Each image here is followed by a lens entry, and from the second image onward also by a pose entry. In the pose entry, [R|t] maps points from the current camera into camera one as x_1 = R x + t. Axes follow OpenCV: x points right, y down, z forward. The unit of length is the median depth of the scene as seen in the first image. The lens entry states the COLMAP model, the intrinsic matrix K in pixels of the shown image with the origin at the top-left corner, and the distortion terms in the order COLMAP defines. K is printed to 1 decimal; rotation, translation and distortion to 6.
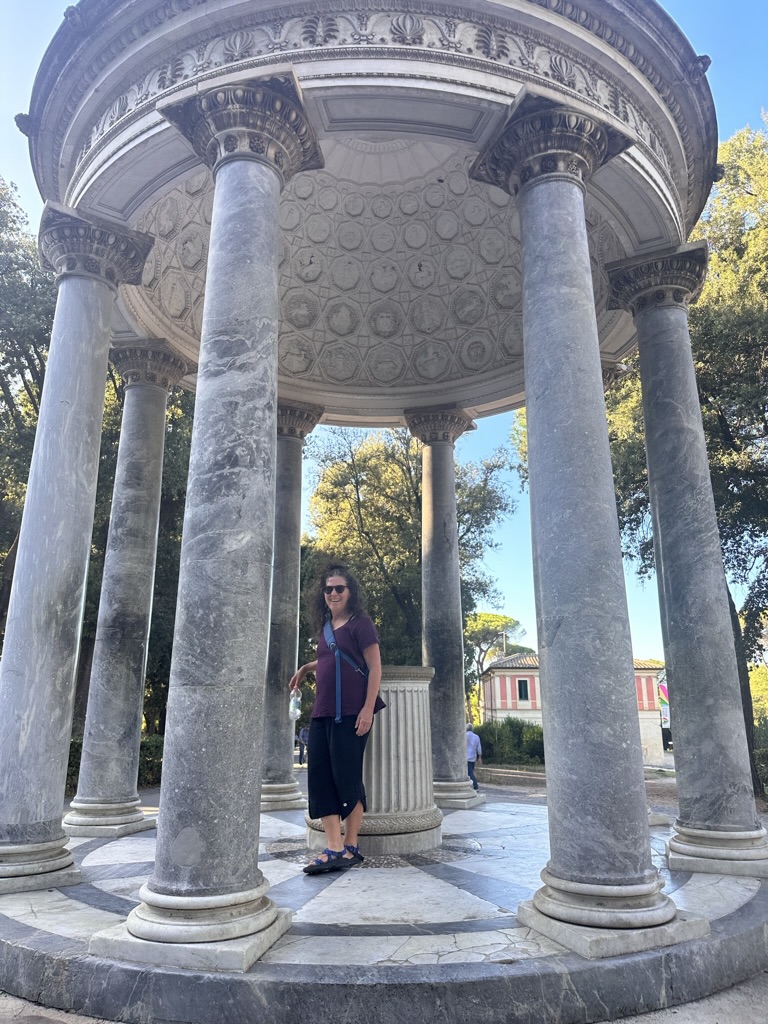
lens RADIAL K [[717.3, 0, 388.4], [0, 717.3, 506.1], [0, 0, 1]] dist [0.038779, -0.050458]
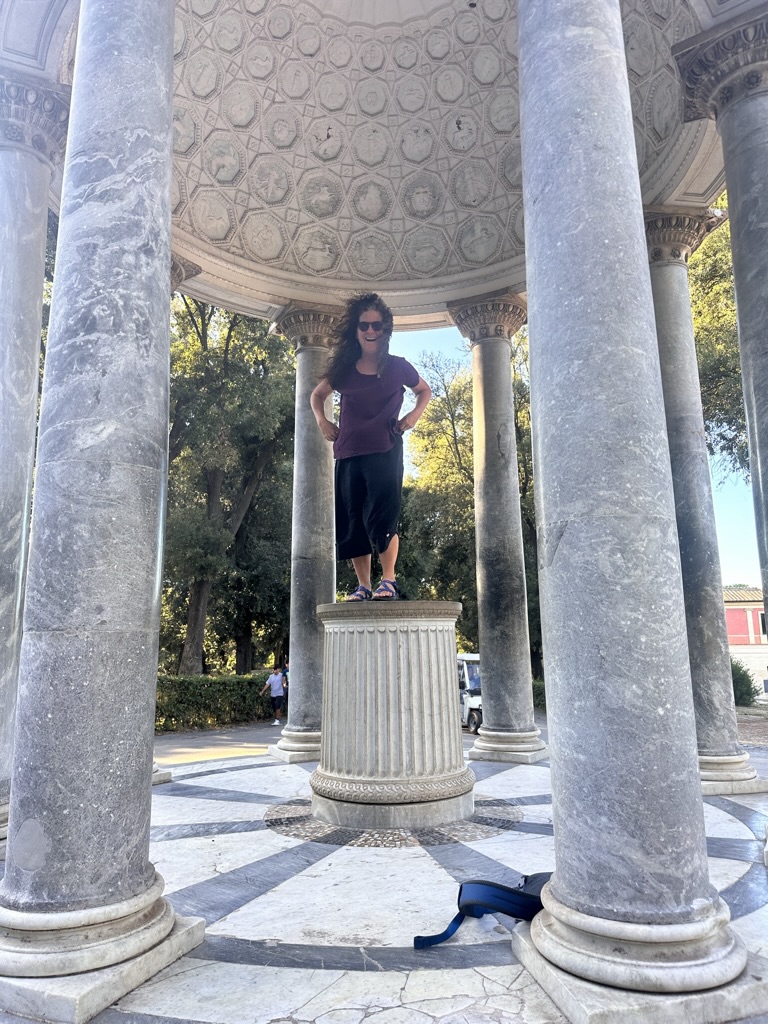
lens RADIAL K [[717.3, 0, 376.6], [0, 717.3, 509.9], [0, 0, 1]] dist [0.038779, -0.050458]
pose [[0.983897, -0.042637, -0.173575, 0.168608], [0.057801, 0.994850, 0.083264, 0.071238], [0.169131, -0.091956, 0.981294, 0.290416]]
